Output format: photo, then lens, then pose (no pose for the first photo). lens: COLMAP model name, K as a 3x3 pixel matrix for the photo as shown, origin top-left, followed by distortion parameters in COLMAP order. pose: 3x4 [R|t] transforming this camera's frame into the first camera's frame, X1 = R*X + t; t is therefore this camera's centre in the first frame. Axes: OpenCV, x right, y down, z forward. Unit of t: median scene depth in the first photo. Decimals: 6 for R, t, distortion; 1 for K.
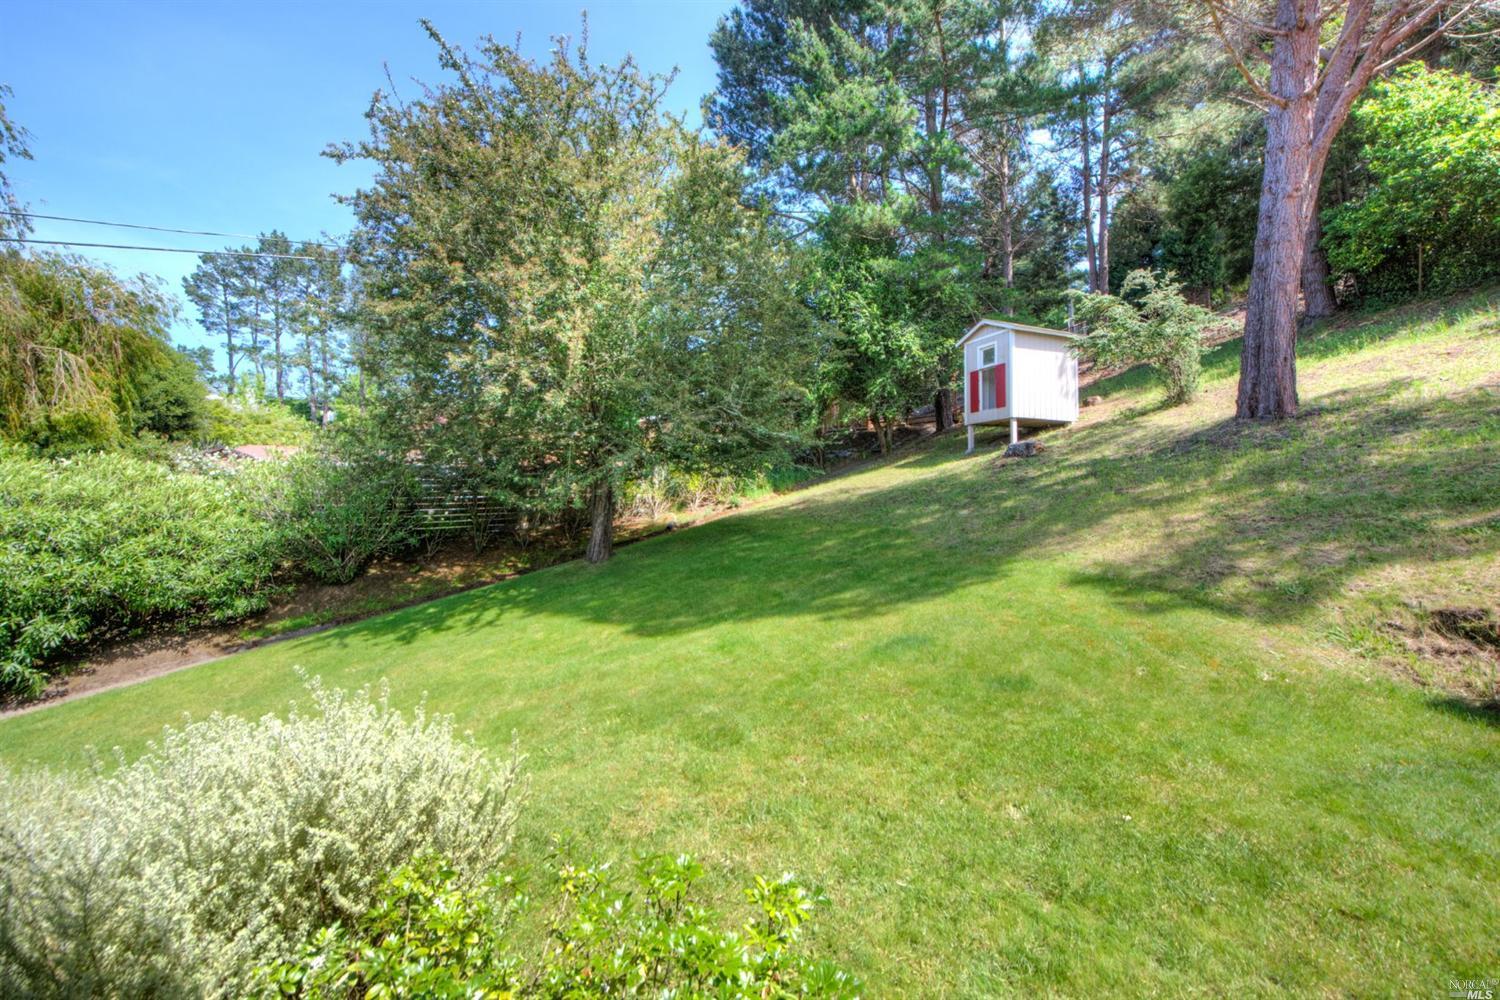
lens RADIAL K [[608.9, 0, 754.7], [0, 608.9, 493.9], [0, 0, 1]] dist [-0.012018, 0.000030]
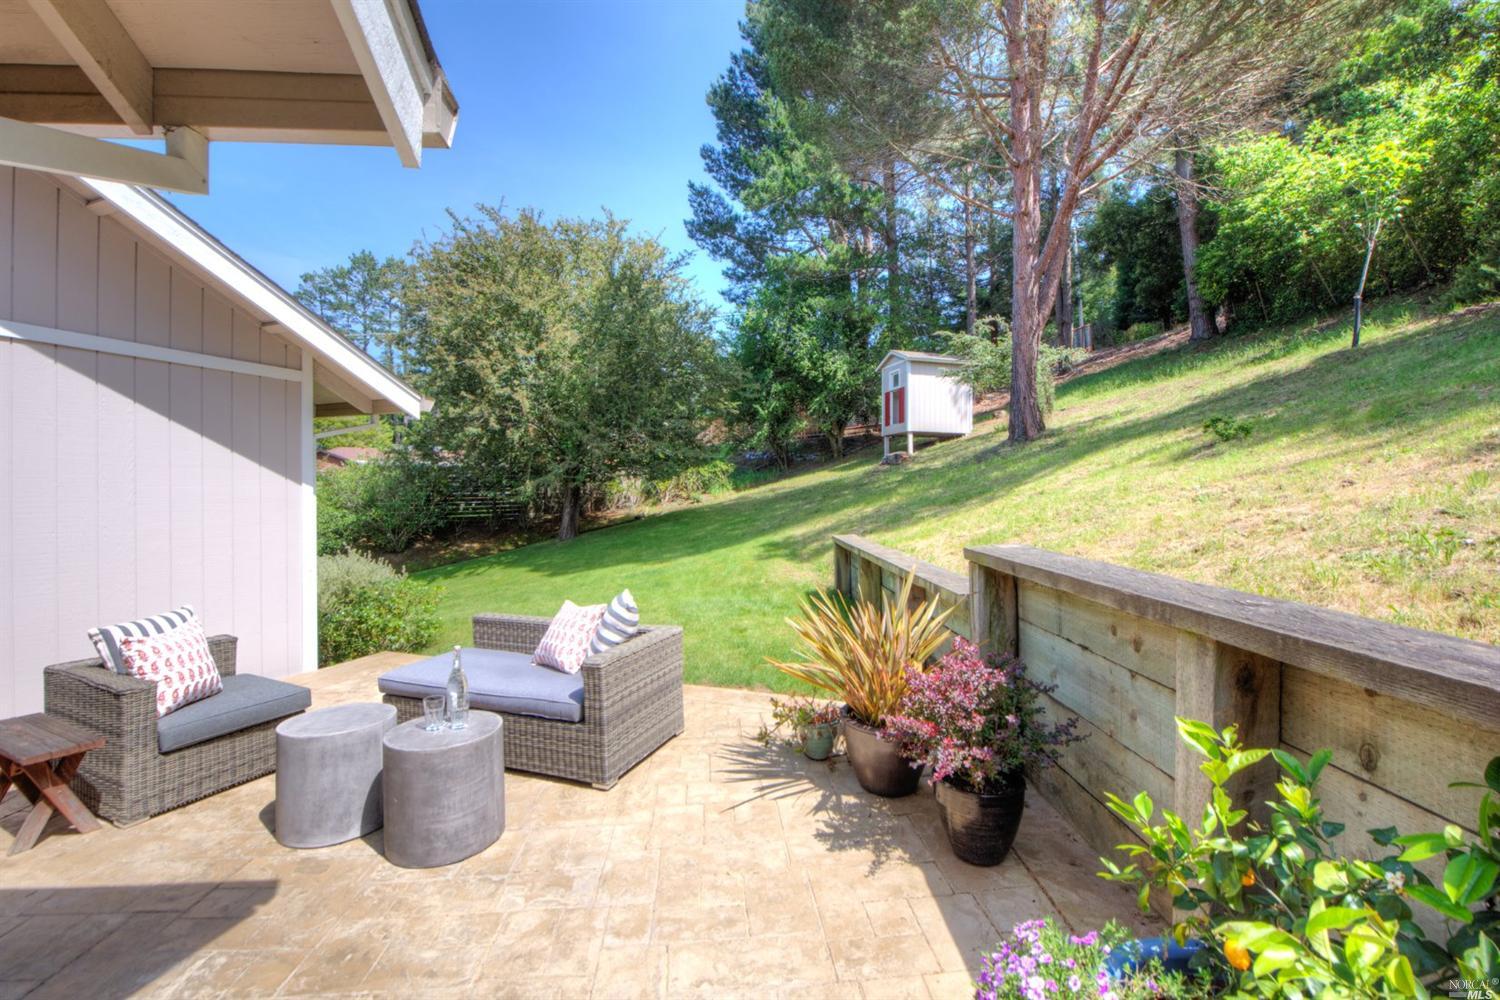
lens RADIAL K [[630.0, 0, 752.8], [0, 630.0, 491.6], [0, 0, 1]] dist [-0.014438, -0.000090]
pose [[0.993178, 0.005492, -0.116482, 0.241538], [-0.004959, 0.999976, 0.004862, -0.007464], [0.116506, -0.004251, 0.993181, -0.282853]]
